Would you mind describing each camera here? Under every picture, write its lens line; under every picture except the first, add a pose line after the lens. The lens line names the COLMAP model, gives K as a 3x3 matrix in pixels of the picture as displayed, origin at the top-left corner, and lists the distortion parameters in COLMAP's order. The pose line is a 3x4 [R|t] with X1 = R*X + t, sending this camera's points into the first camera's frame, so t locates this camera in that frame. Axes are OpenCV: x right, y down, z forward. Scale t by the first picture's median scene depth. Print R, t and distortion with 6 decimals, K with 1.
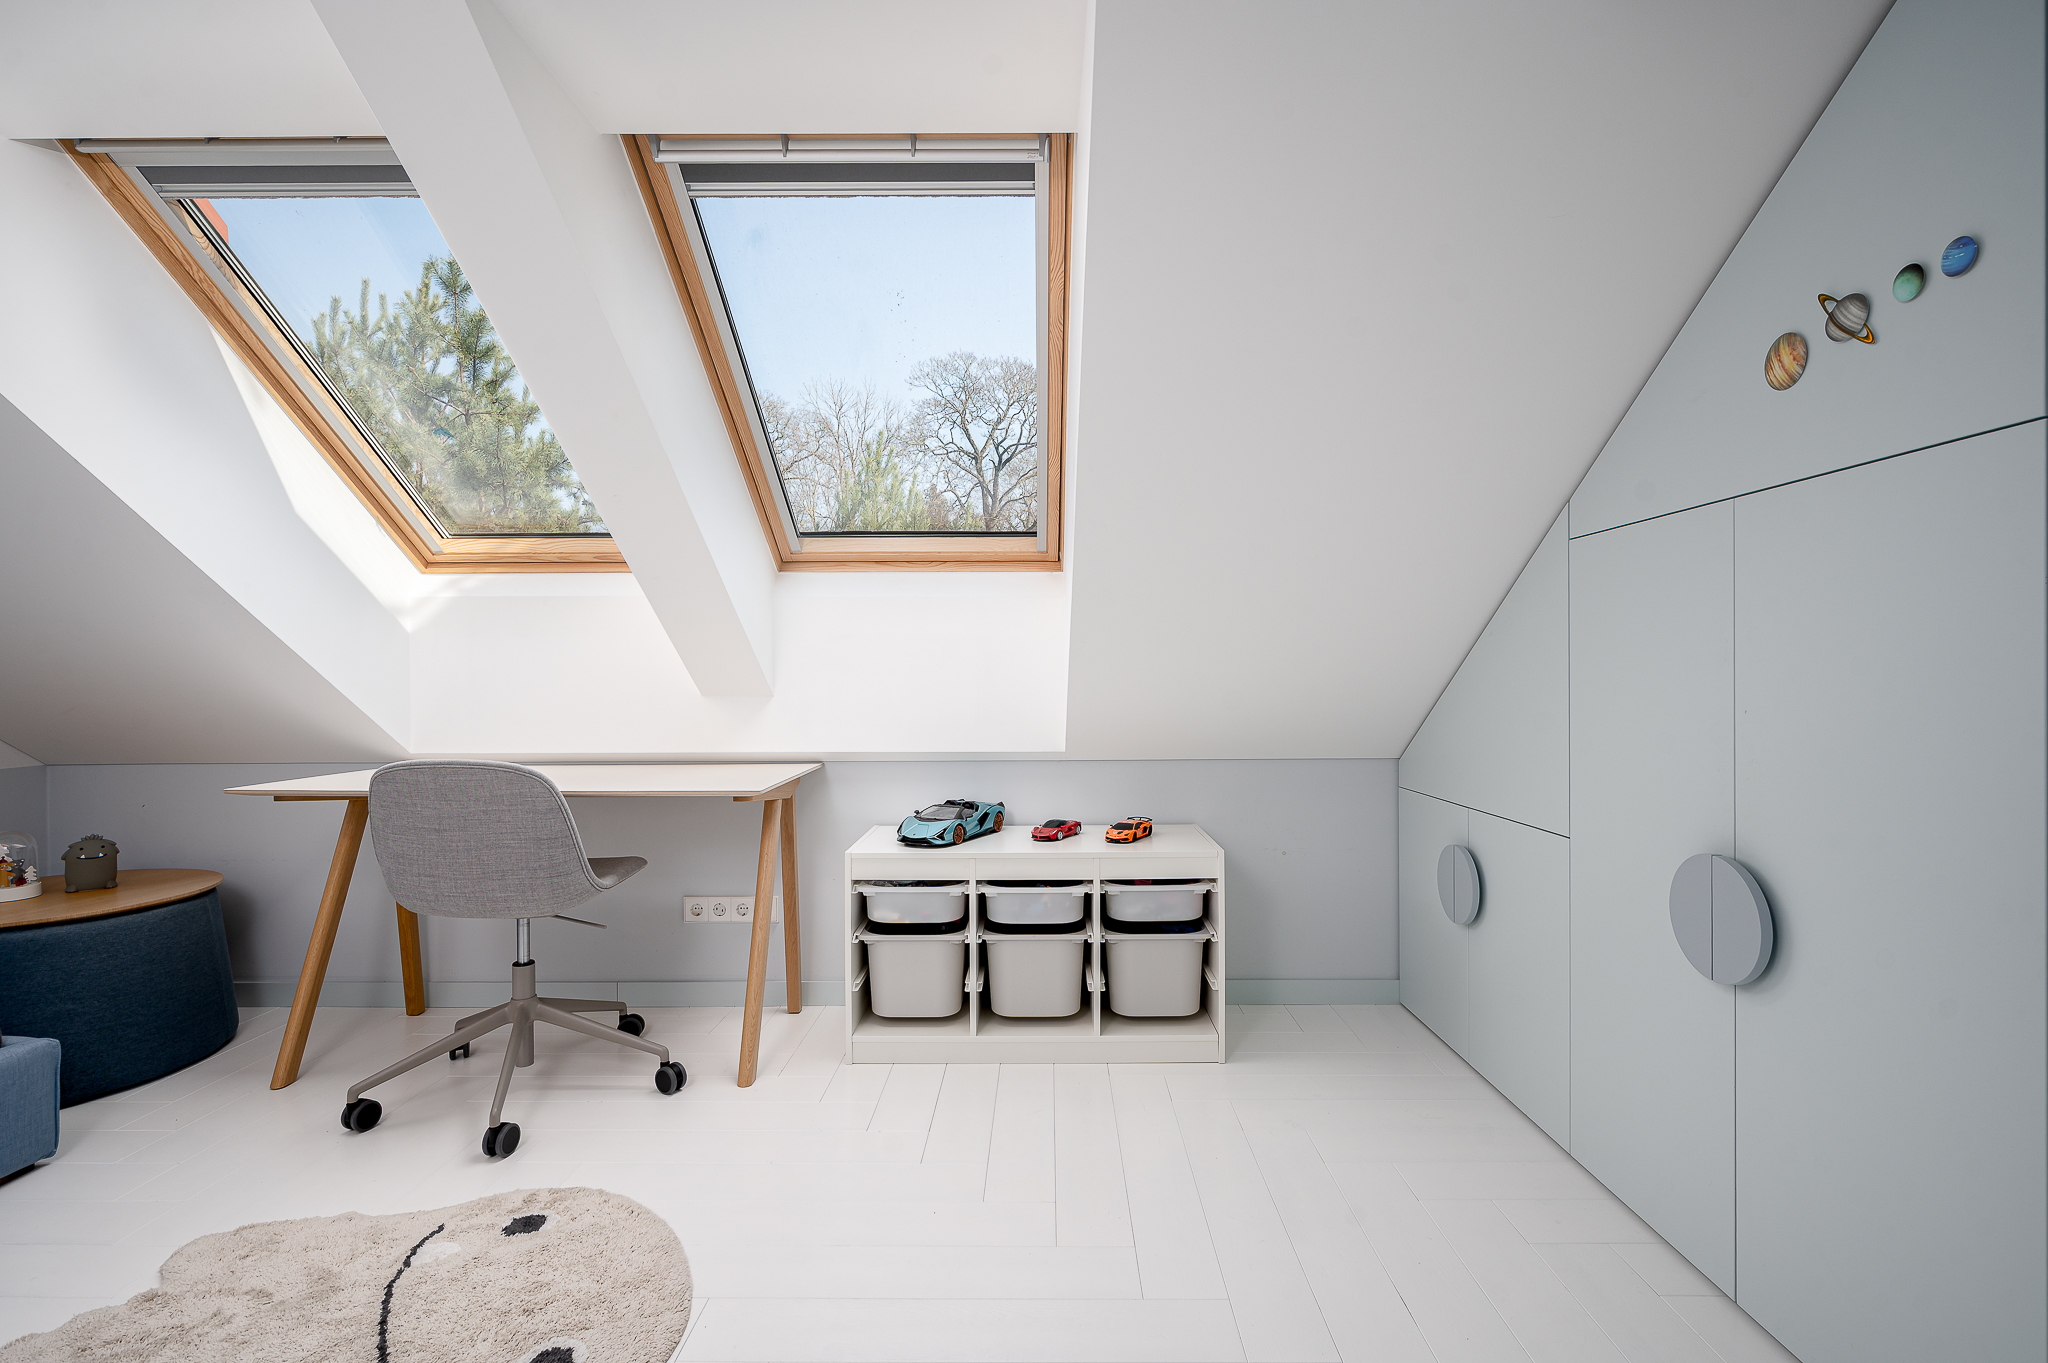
lens RADIAL K [[946.6, 0, 1028.7], [0, 946.6, 676.0], [0, 0, 1]] dist [0.004758, 0.000107]
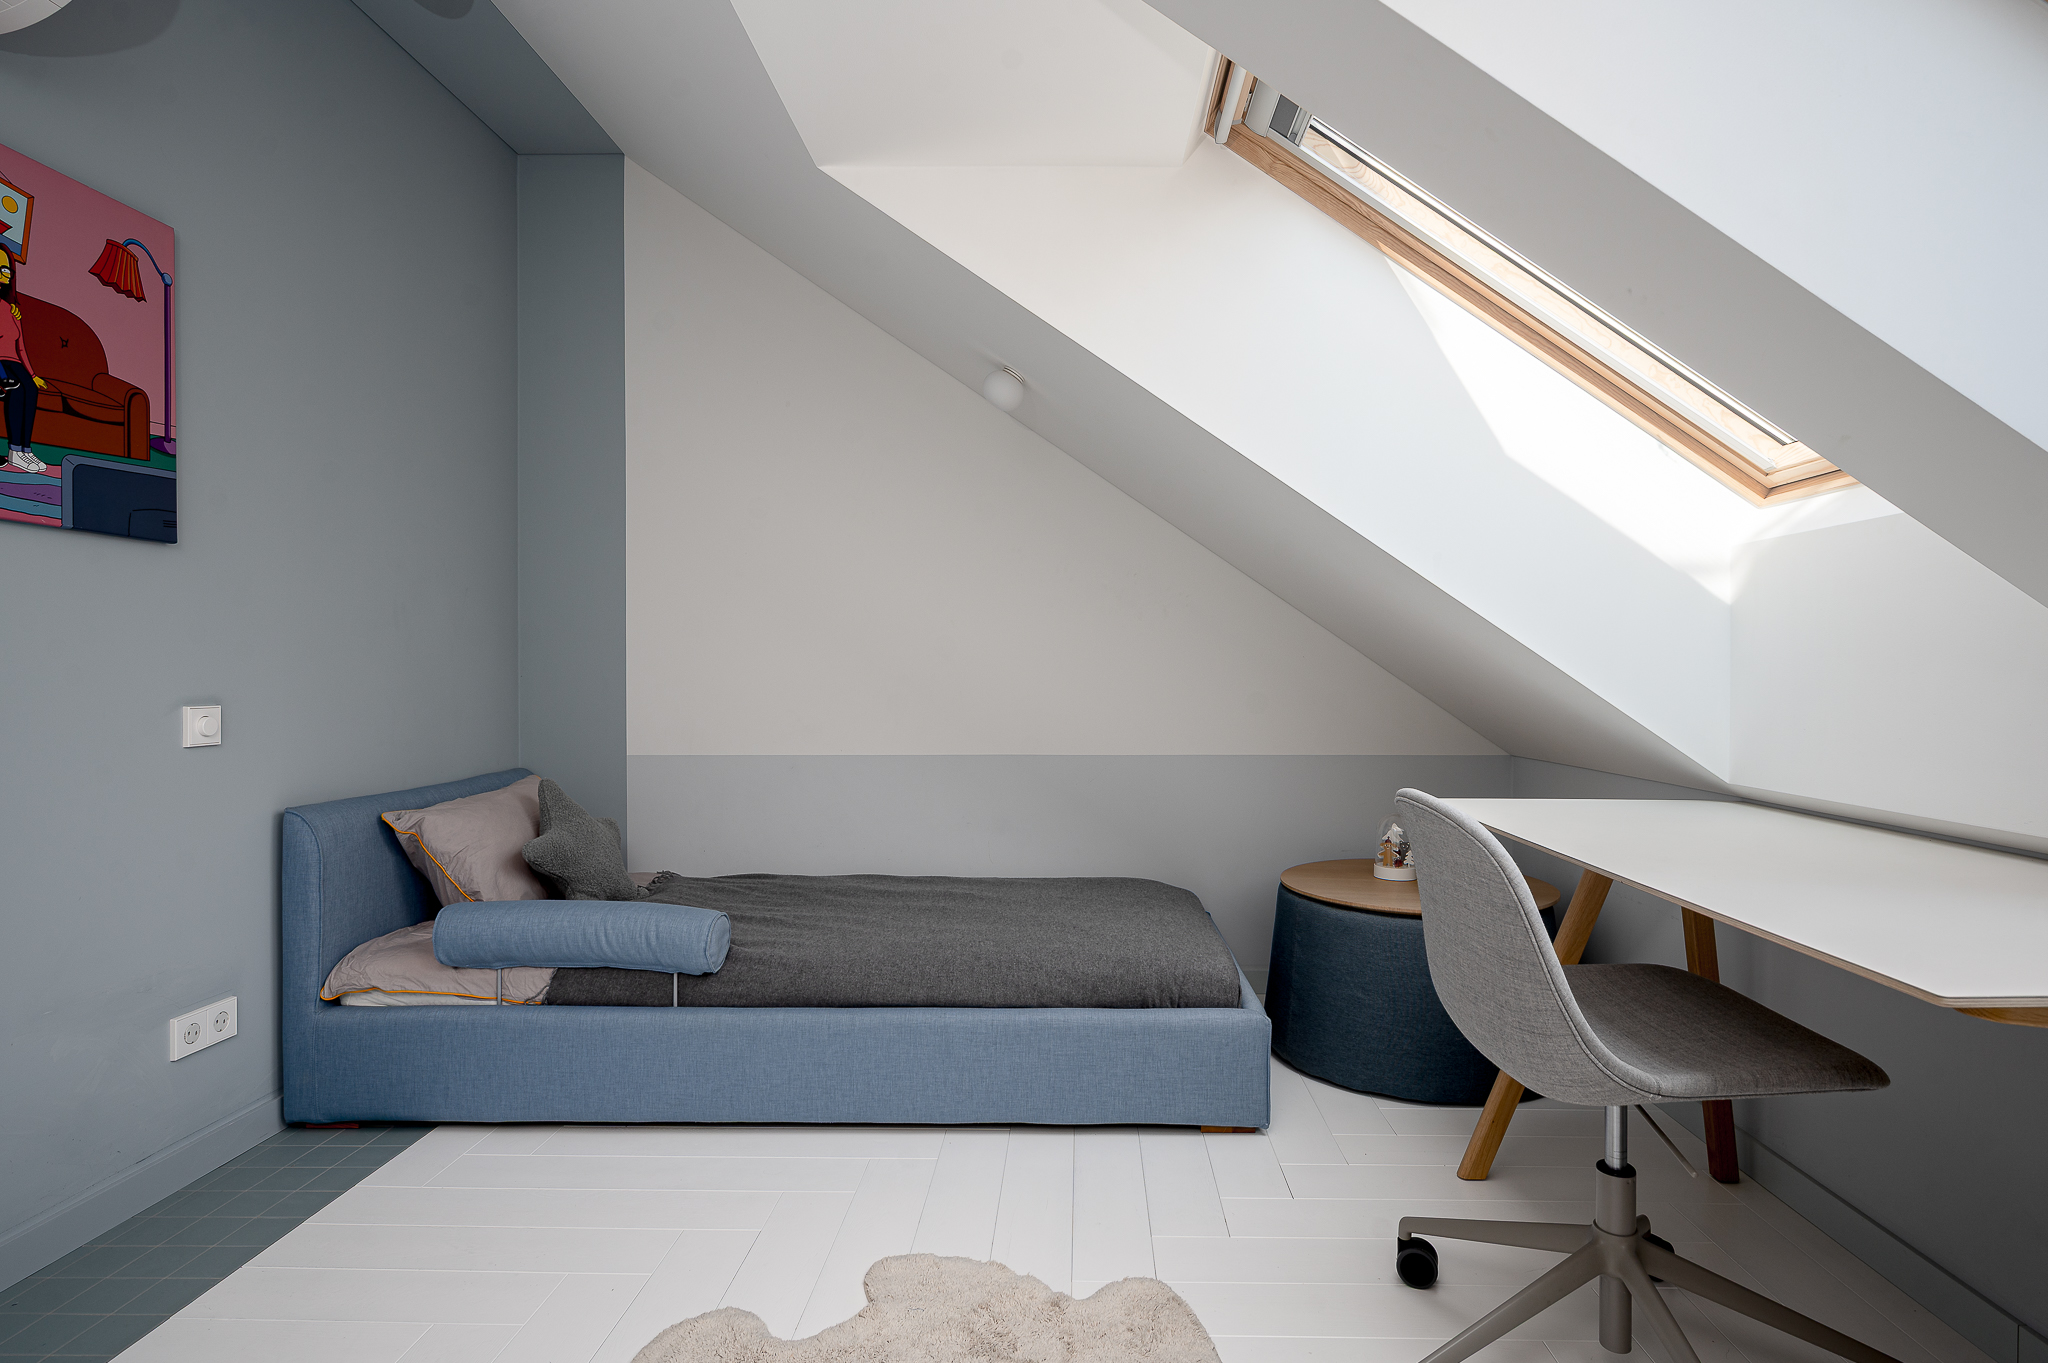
lens RADIAL K [[1057.9, 0, 1028.6], [0, 1057.9, 674.0], [0, 0, 1]] dist [-0.000796, -0.000070]
pose [[-0.003560, 0.008440, -0.999958, 0.098143], [-0.005426, 0.999950, 0.008459, 0.002154], [0.999979, 0.005456, -0.003514, 0.616340]]
